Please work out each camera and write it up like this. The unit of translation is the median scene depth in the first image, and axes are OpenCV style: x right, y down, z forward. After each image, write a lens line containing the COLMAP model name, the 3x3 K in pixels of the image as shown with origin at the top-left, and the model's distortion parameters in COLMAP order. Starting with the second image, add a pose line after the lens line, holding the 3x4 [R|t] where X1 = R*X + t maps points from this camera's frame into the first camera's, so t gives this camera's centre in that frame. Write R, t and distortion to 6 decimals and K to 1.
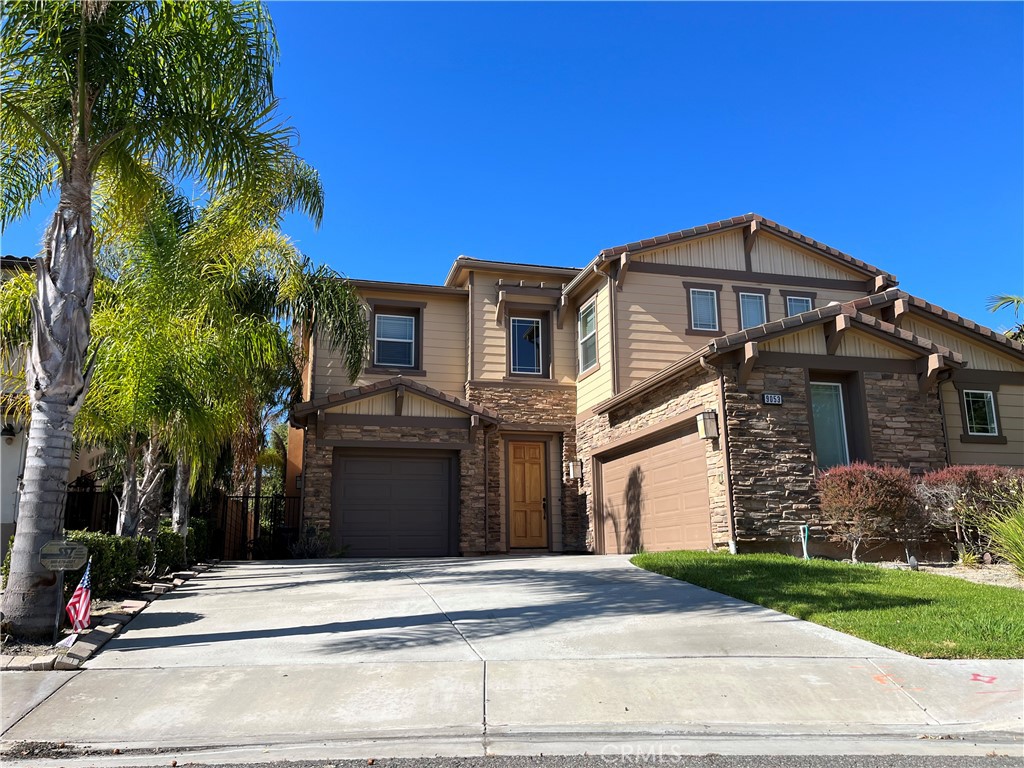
lens RADIAL K [[785.5, 0, 508.6], [0, 785.5, 385.1], [0, 0, 1]] dist [0.011163, 0.000220]
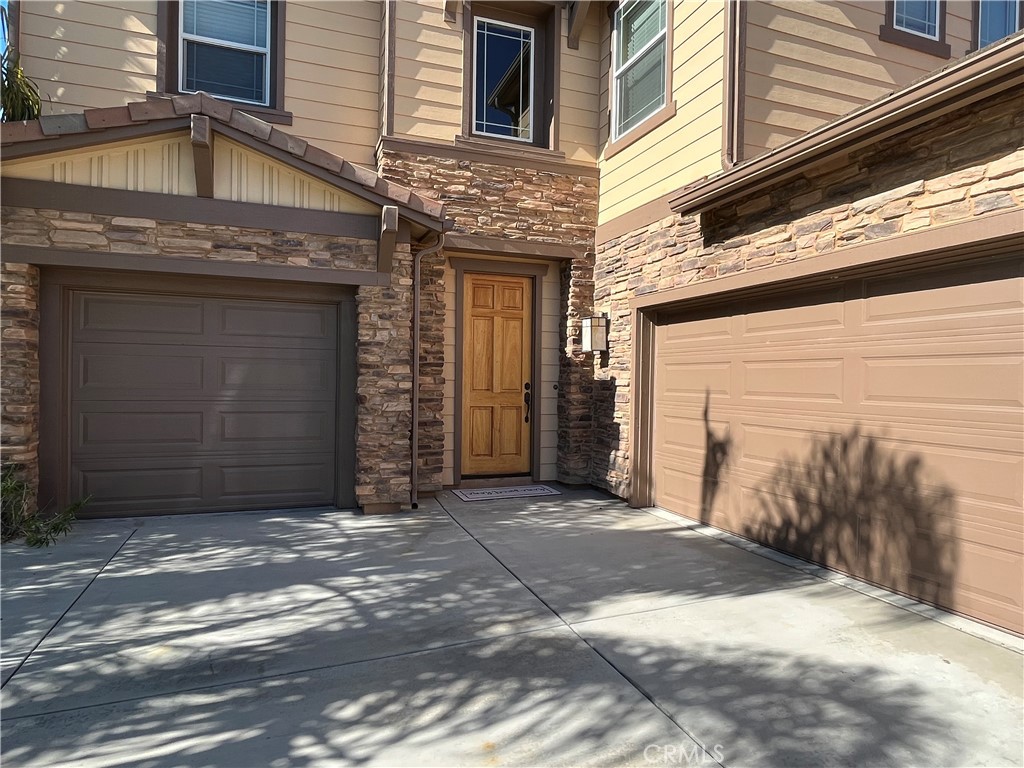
lens RADIAL K [[603.1, 0, 507.7], [0, 603.1, 381.0], [0, 0, 1]] dist [0.001883, -0.000052]
pose [[0.995048, 0.024802, 0.096255, -0.007554], [-0.046285, 0.972592, 0.227864, 0.050790], [-0.087965, -0.231191, 0.968924, 0.618596]]
